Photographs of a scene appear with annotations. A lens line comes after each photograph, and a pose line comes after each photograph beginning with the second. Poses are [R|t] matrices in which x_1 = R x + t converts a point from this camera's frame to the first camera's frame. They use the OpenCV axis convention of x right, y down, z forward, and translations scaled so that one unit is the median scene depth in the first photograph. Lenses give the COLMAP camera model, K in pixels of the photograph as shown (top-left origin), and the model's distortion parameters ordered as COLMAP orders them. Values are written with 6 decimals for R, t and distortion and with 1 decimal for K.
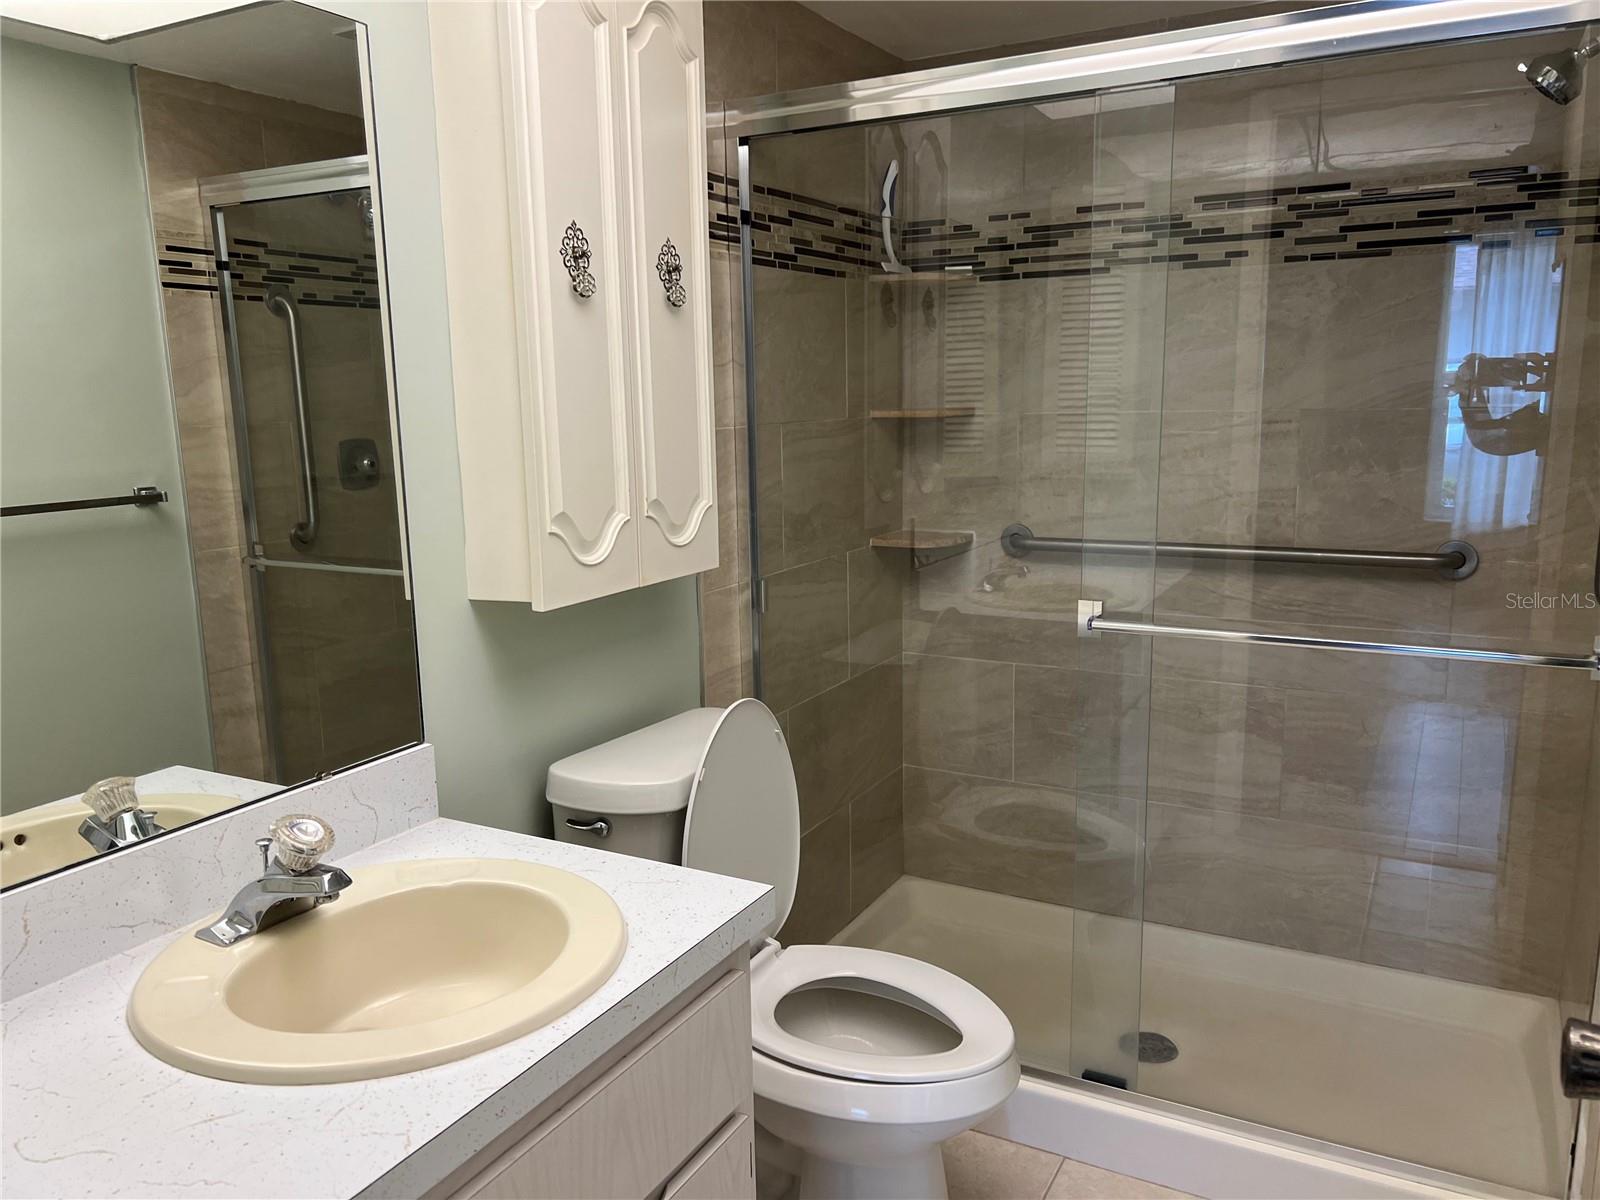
lens RADIAL K [[1200.0, 0, 798.1], [0, 1200.0, 606.8], [0, 0, 1]] dist [0.010415, 0.001590]
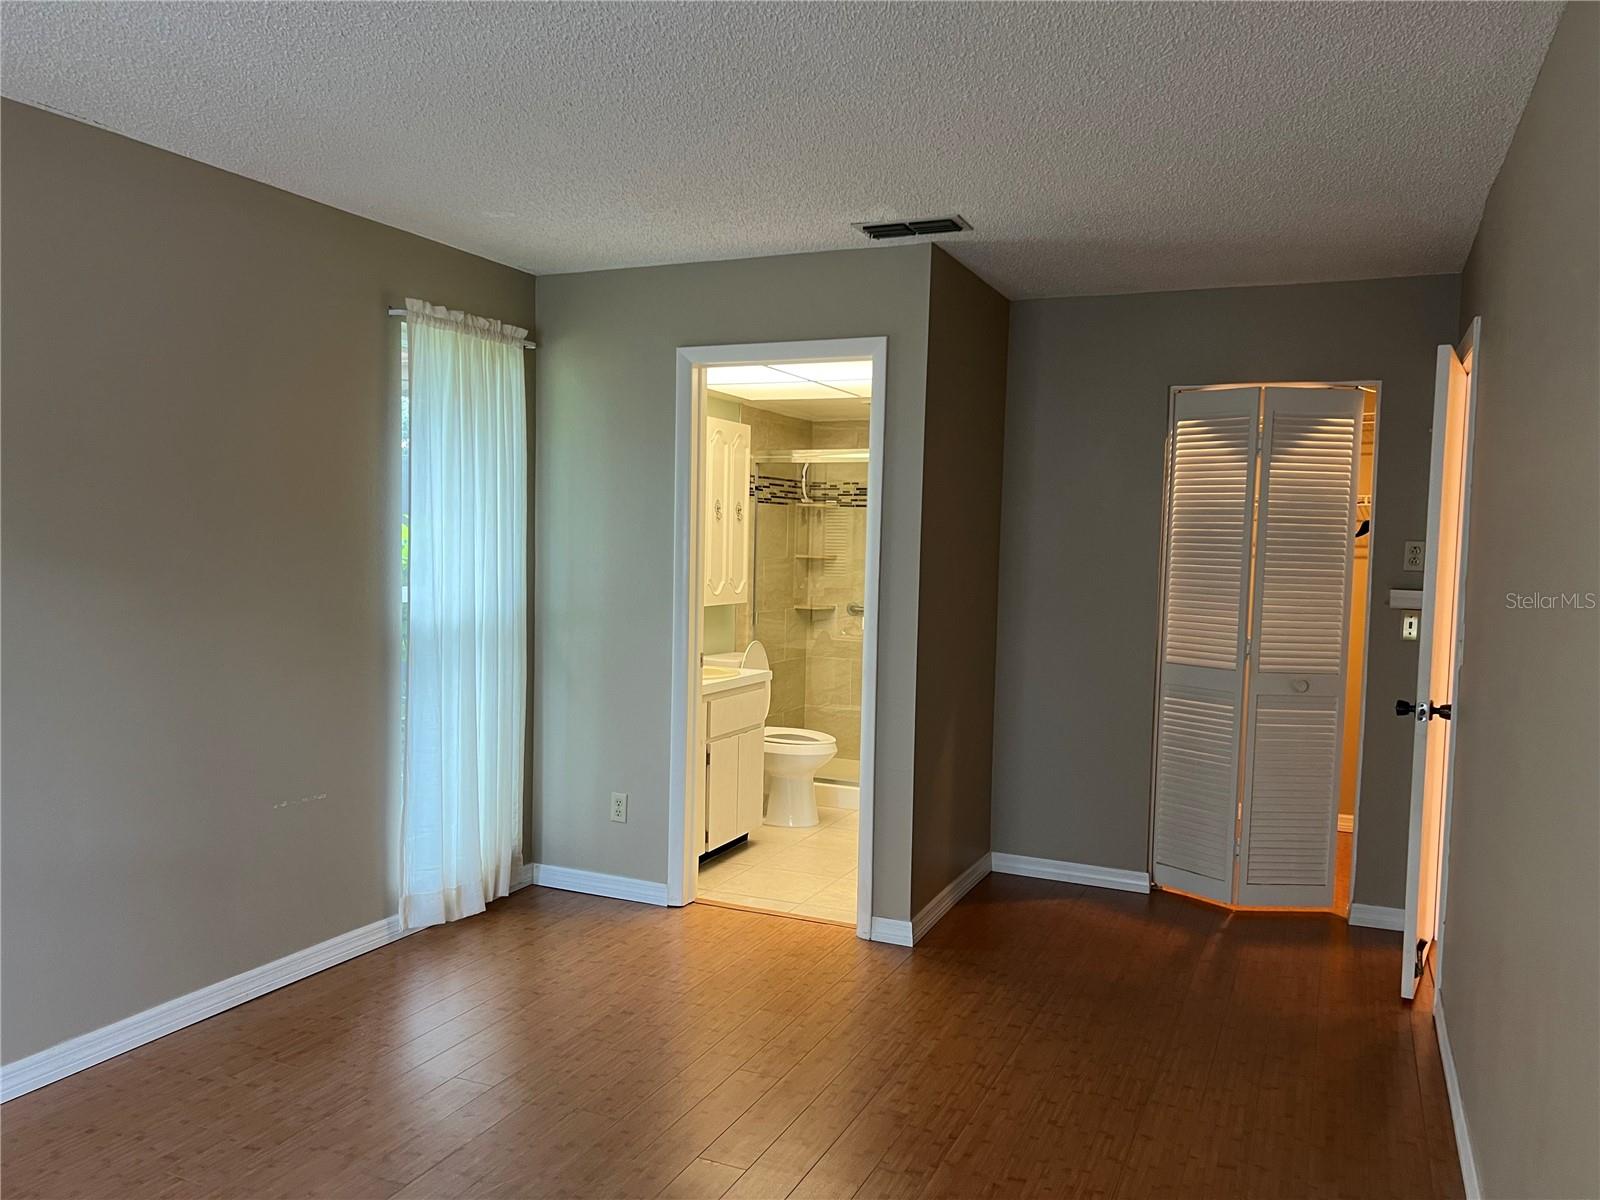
lens RADIAL K [[1200.0, 0, 801.3], [0, 1200.0, 603.4], [0, 0, 1]] dist [0.010415, 0.001590]
pose [[0.996577, 0.031066, 0.076609, -0.123451], [-0.021158, 0.991689, -0.126907, 0.268582], [-0.079914, 0.124851, 0.988952, -1.546108]]
